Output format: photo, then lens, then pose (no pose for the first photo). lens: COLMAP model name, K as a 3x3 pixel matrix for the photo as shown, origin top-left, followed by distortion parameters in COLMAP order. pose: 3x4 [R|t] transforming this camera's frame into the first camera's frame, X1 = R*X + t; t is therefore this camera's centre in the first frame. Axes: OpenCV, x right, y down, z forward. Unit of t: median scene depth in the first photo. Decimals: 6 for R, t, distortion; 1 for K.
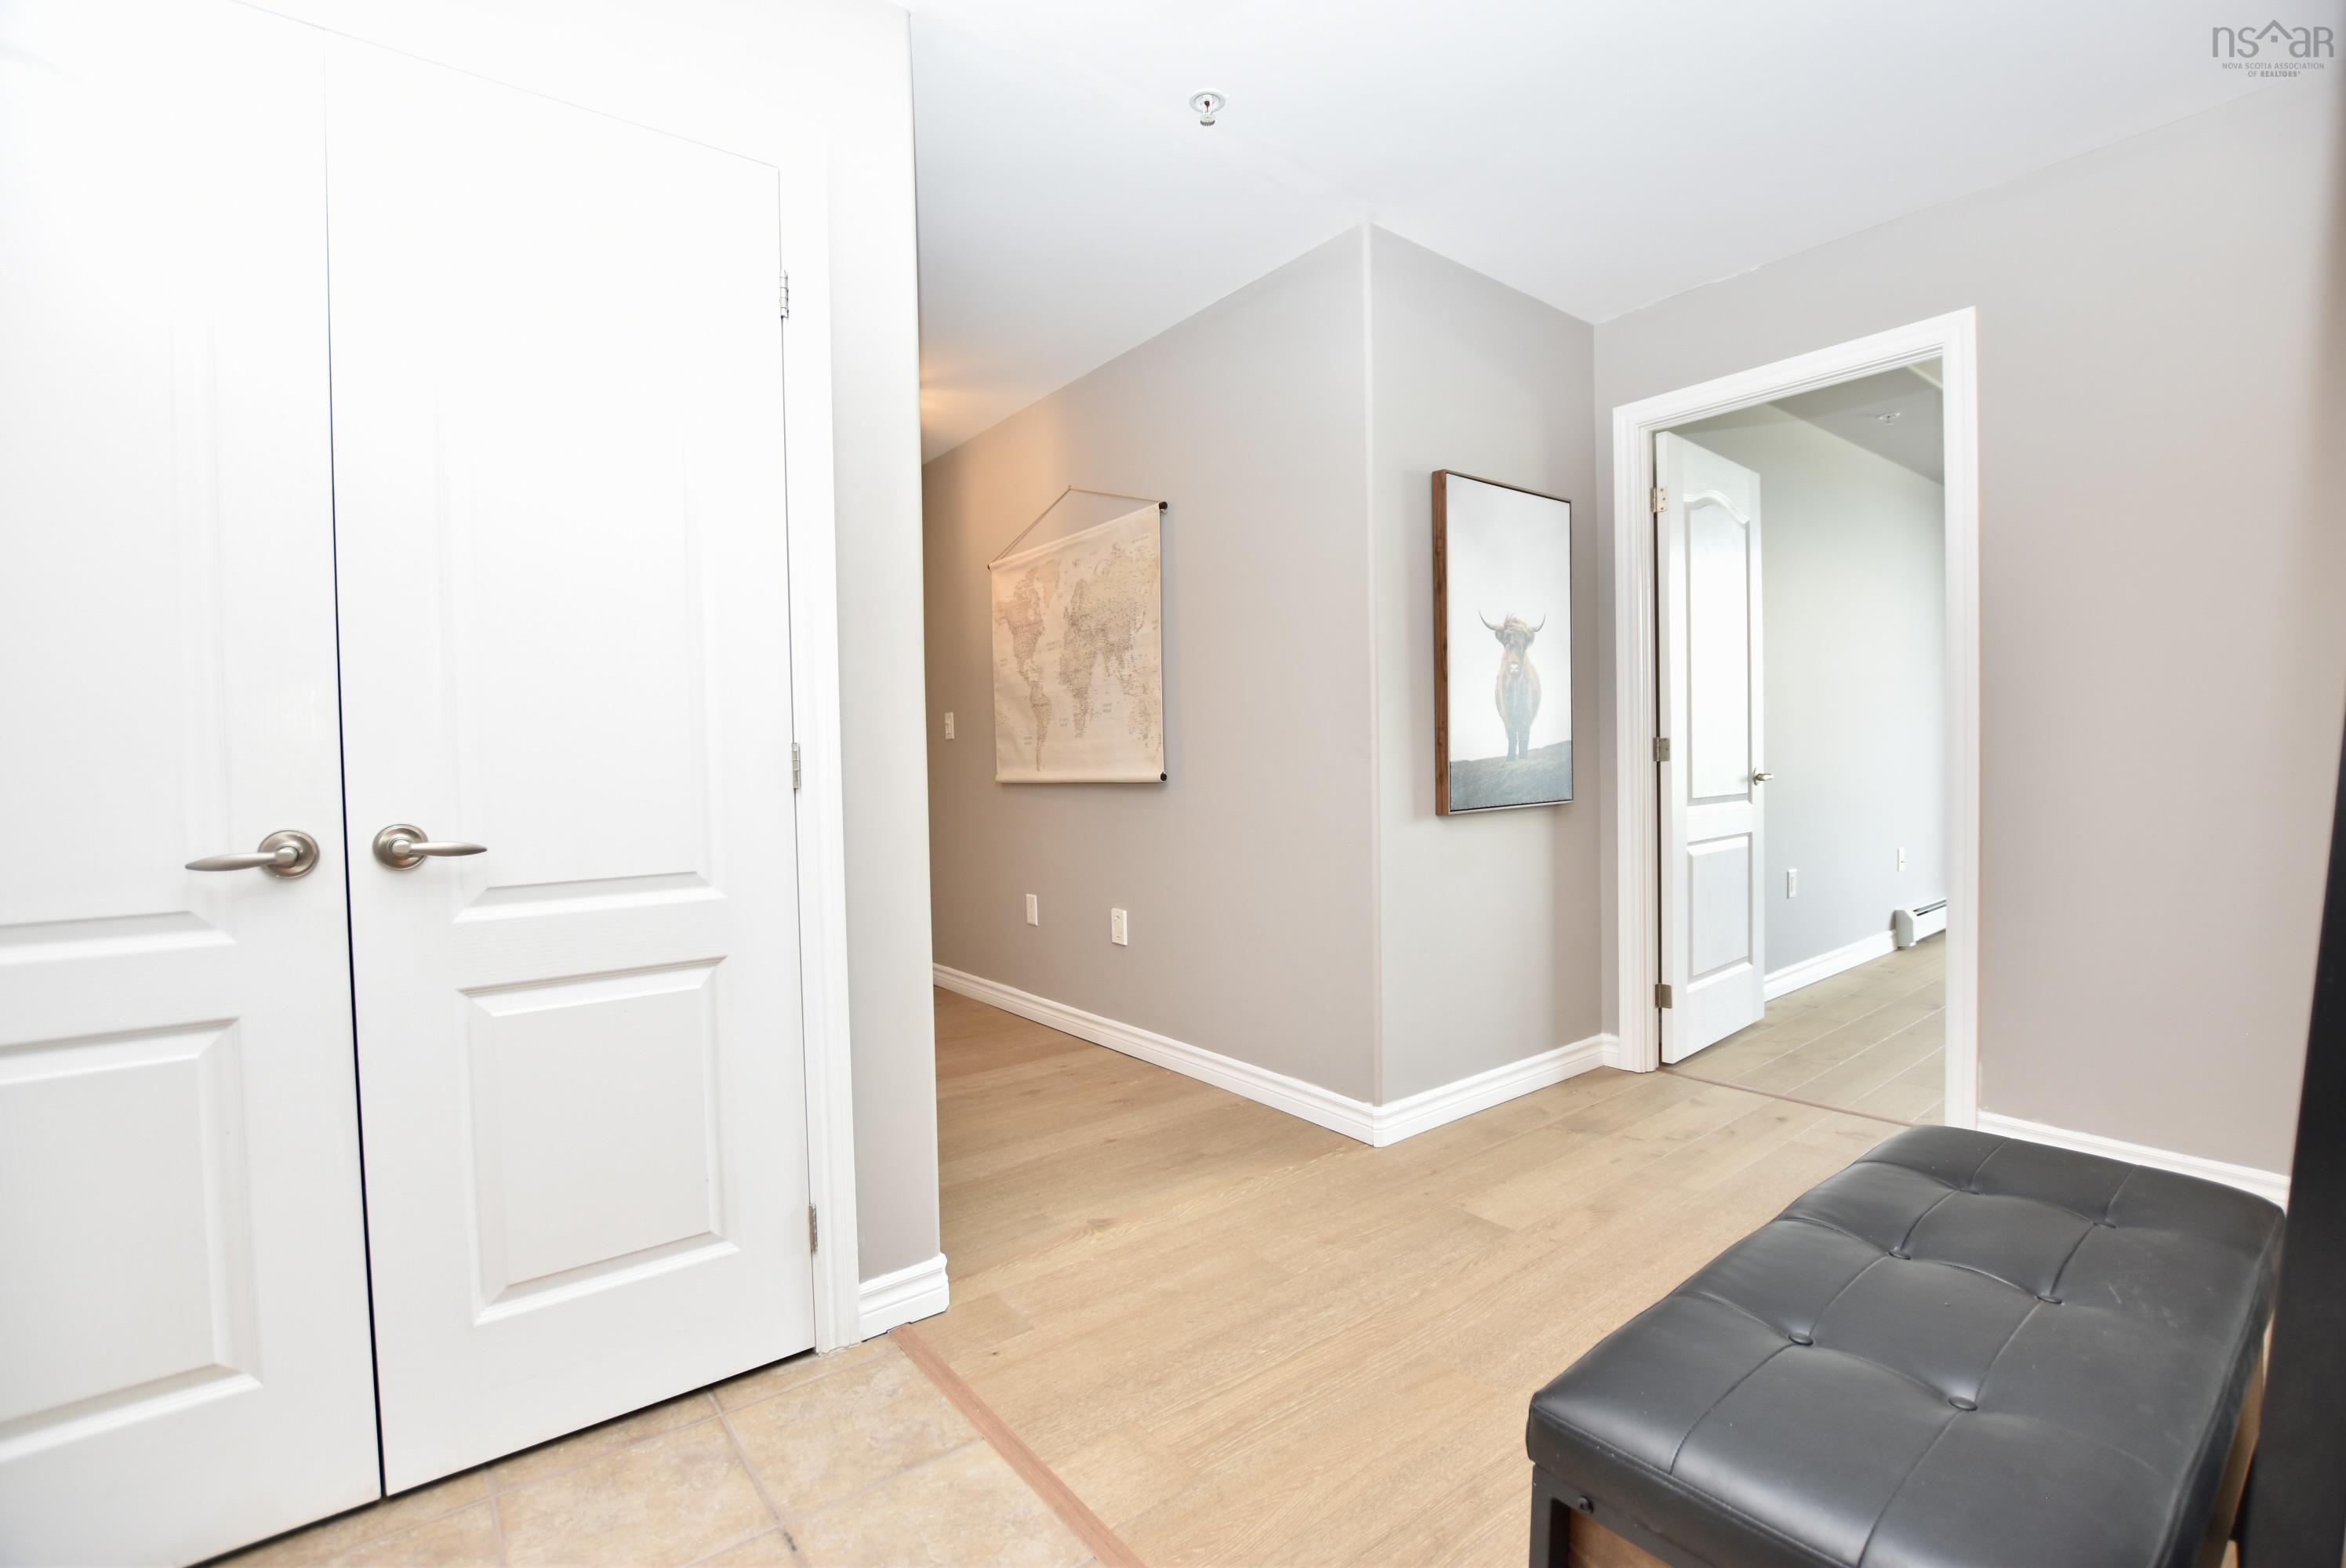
lens RADIAL K [[1041.0, 0, 1176.7], [0, 1041.0, 770.1], [0, 0, 1]] dist [-0.000129, 0.000985]
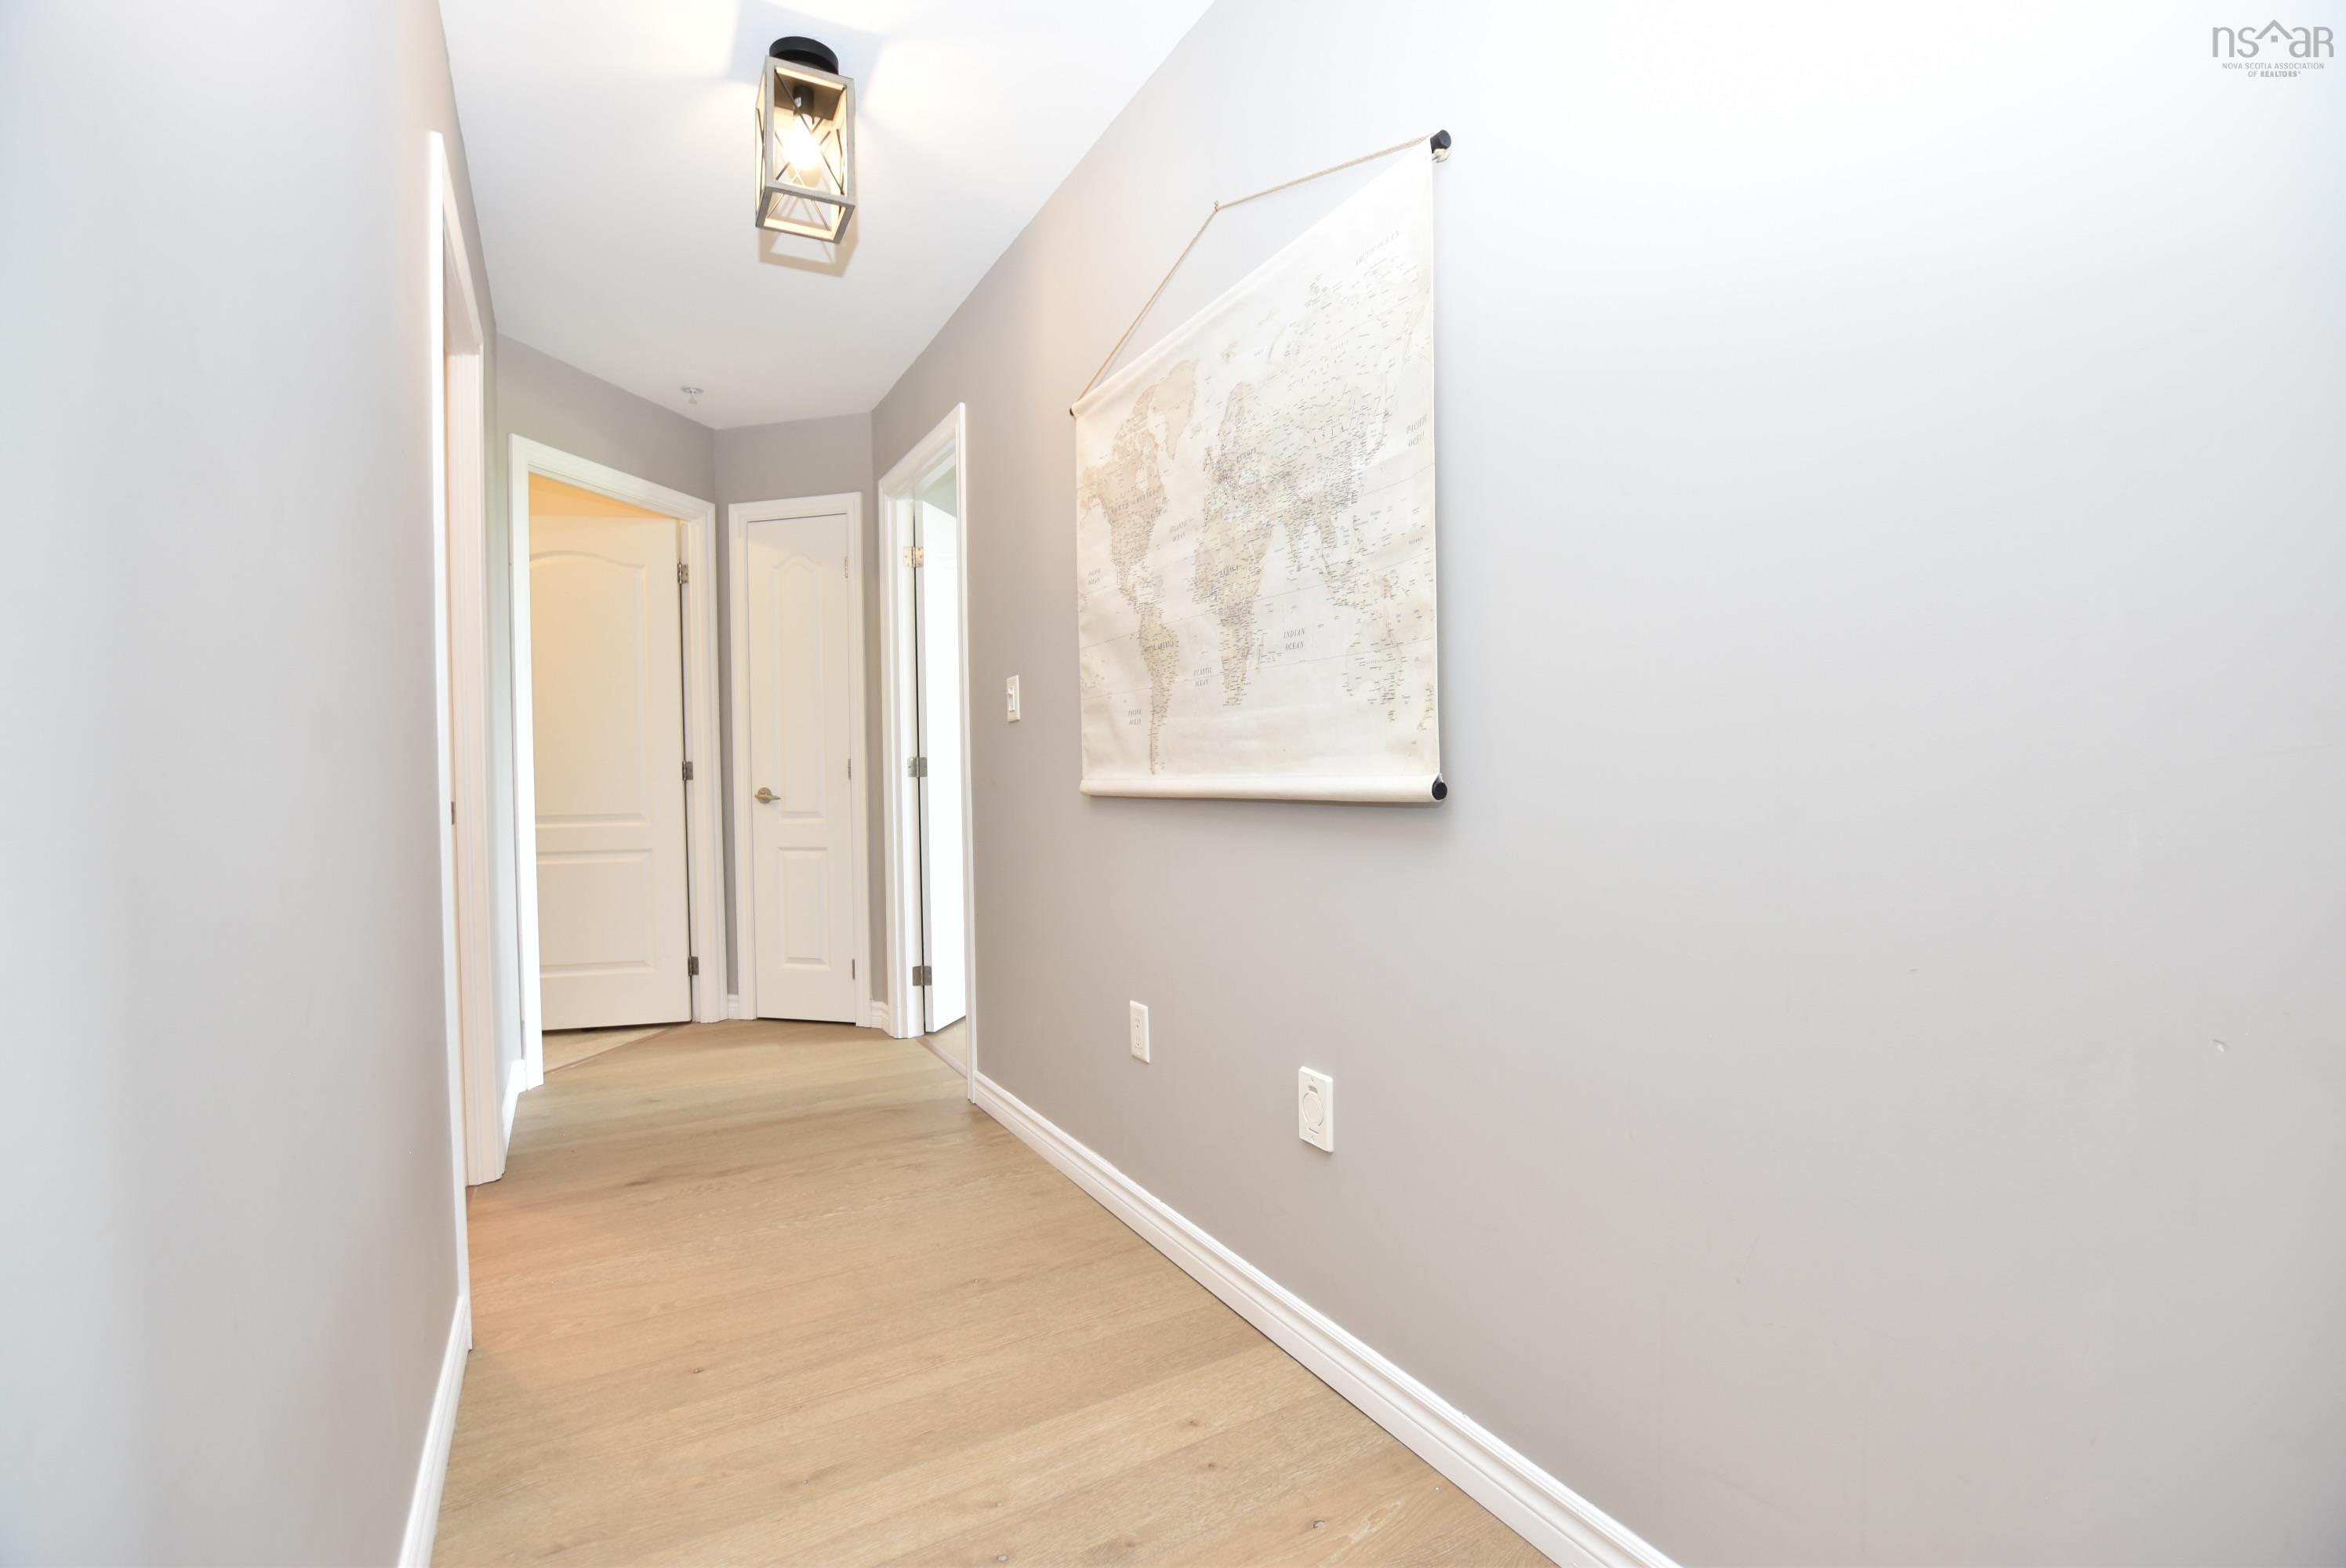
lens RADIAL K [[1041.0, 0, 1170.0], [0, 1041.0, 778.7], [0, 0, 1]] dist [-0.000129, 0.000985]
pose [[0.990299, 0.007871, -0.138731, -0.053389], [-0.007508, 0.999967, 0.003139, 0.001579], [0.138751, -0.002067, 0.990325, 0.497367]]
